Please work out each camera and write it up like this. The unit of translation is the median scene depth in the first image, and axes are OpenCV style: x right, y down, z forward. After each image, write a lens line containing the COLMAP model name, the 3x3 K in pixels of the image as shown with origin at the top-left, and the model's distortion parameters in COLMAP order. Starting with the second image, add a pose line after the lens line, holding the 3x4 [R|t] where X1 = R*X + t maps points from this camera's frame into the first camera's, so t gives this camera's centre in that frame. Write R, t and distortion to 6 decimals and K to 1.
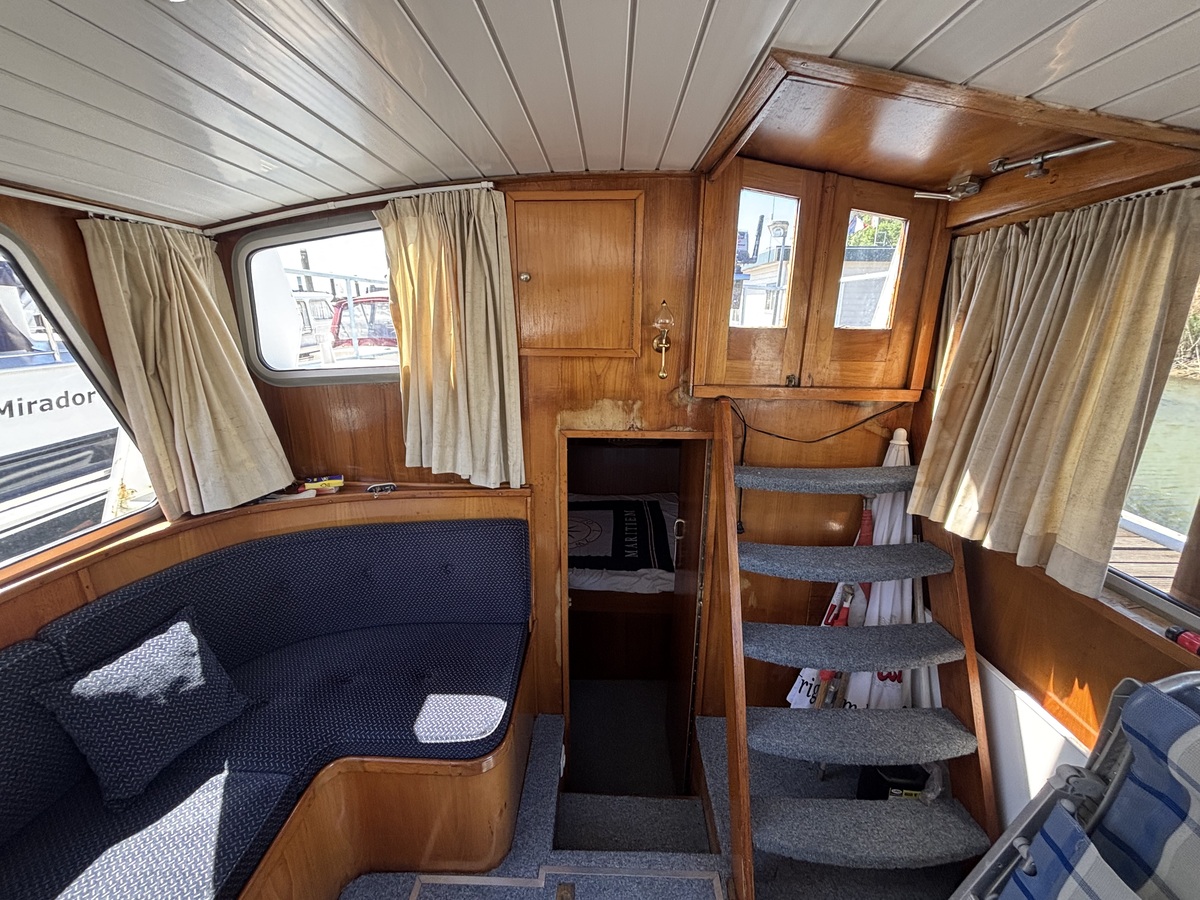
lens RADIAL K [[486.1, 0, 600.4], [0, 486.1, 453.8], [0, 0, 1]] dist [0.003292, -0.000783]
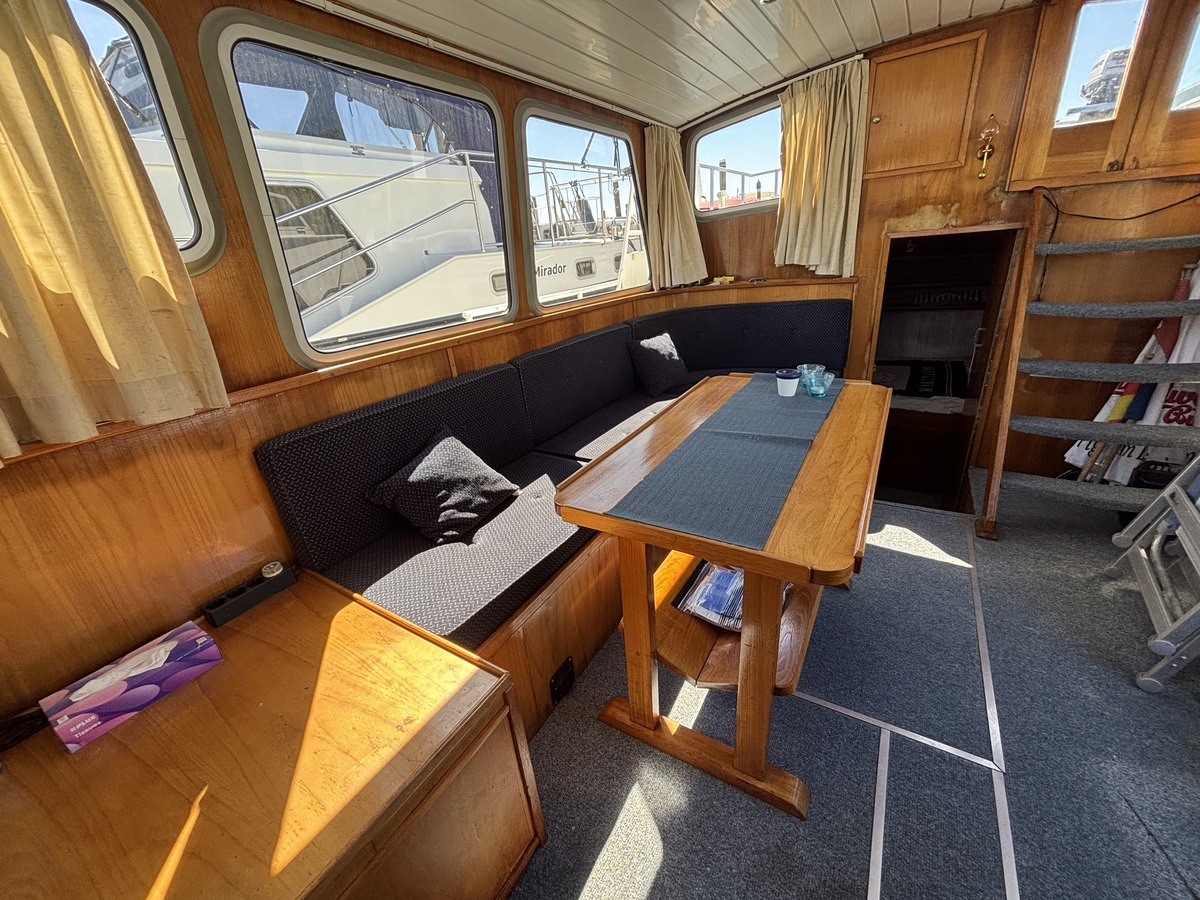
lens RADIAL K [[486.1, 0, 594.1], [0, 486.1, 455.0], [0, 0, 1]] dist [0.003292, -0.000783]
pose [[0.863413, 0.117568, -0.490607, -0.048090], [-0.053527, 0.988326, 0.142638, 0.469618], [0.501650, -0.096895, 0.859627, -0.787364]]
